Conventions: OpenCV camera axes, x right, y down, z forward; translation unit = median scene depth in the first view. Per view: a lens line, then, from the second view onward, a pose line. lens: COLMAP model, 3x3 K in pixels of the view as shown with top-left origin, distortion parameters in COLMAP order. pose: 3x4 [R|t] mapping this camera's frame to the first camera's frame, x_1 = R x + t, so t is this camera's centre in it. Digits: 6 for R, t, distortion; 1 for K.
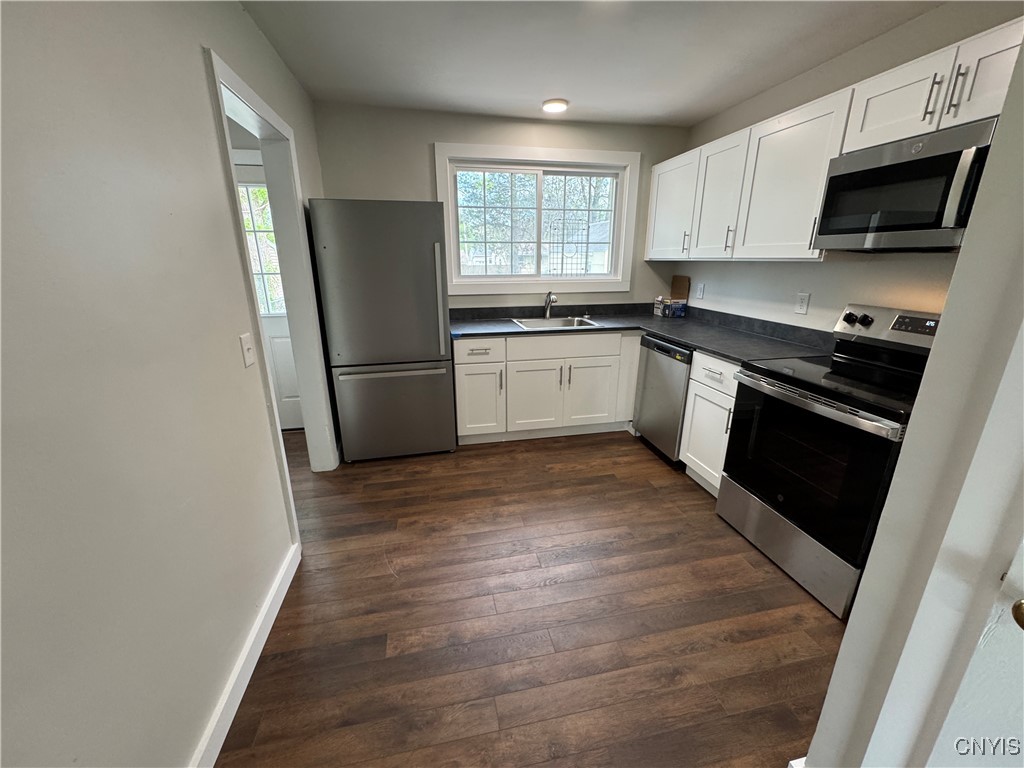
lens RADIAL K [[408.2, 0, 504.1], [0, 408.2, 386.0], [0, 0, 1]] dist [-0.002892, 0.000045]
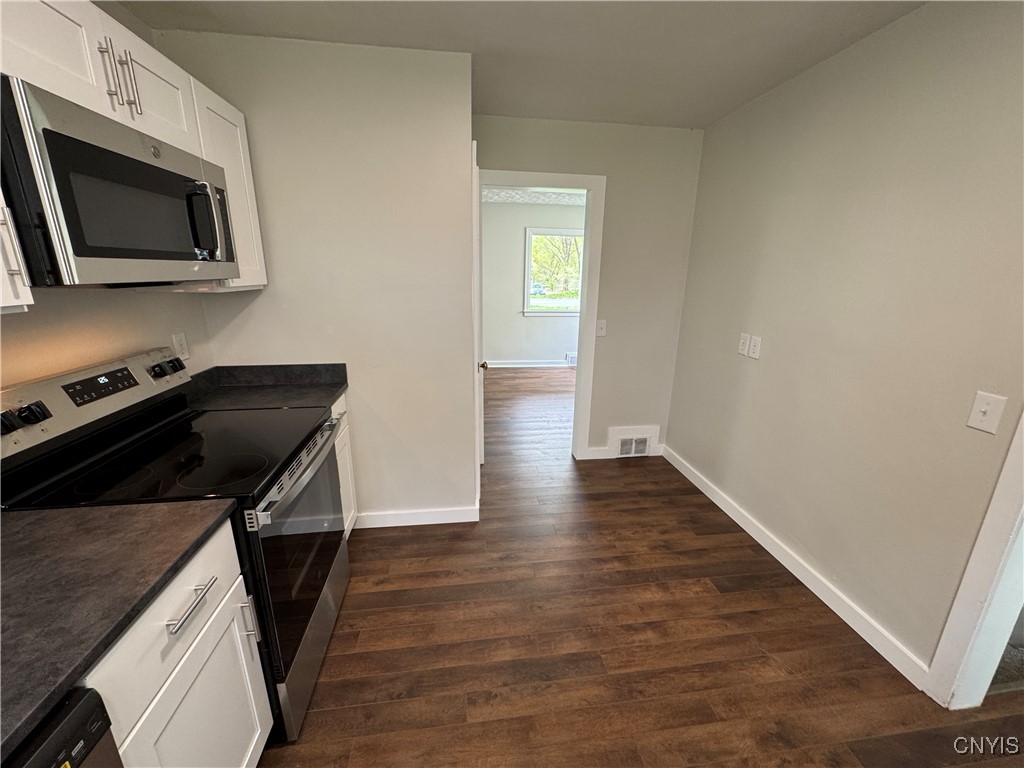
lens RADIAL K [[408.2, 0, 515.6], [0, 408.2, 381.2], [0, 0, 1]] dist [-0.002892, 0.000045]
pose [[-0.998877, -0.022515, 0.041675, 0.183362], [0.003493, 0.842410, 0.538825, -0.368035], [-0.047239, 0.538366, -0.841386, 1.068262]]
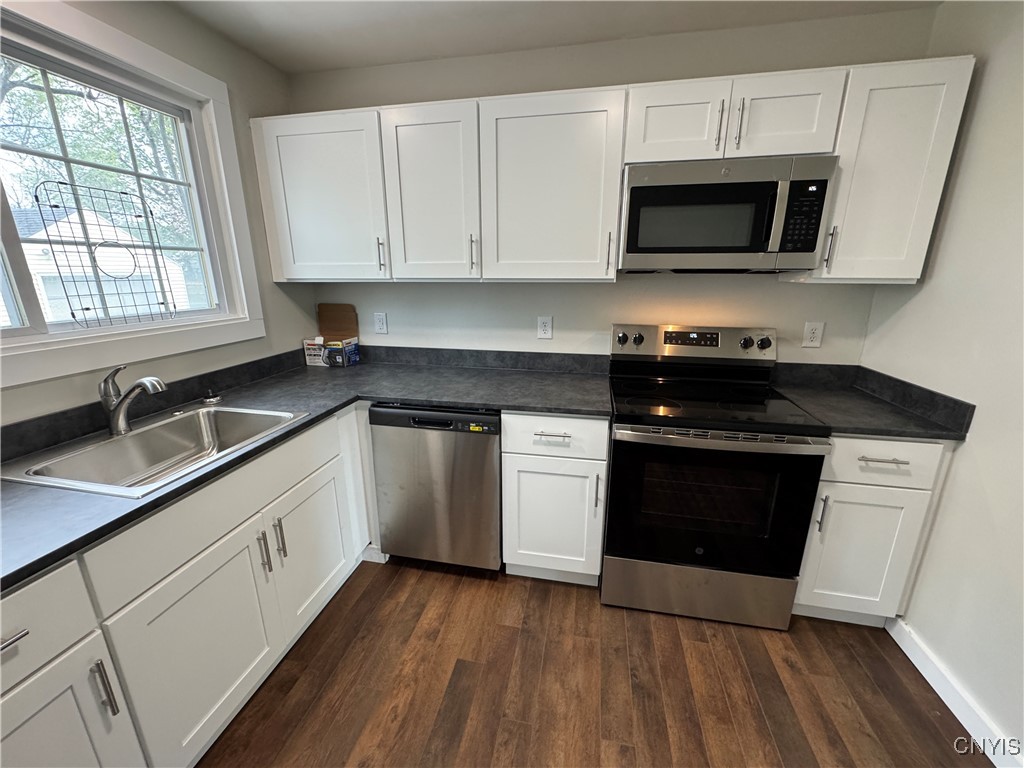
lens RADIAL K [[408.2, 0, 512.2], [0, 408.2, 383.9], [0, 0, 1]] dist [-0.002892, 0.000045]
pose [[0.379747, -0.239600, 0.893523, -0.121950], [0.277222, 0.950962, 0.137183, -0.214961], [-0.882576, 0.195610, 0.427548, 0.662069]]
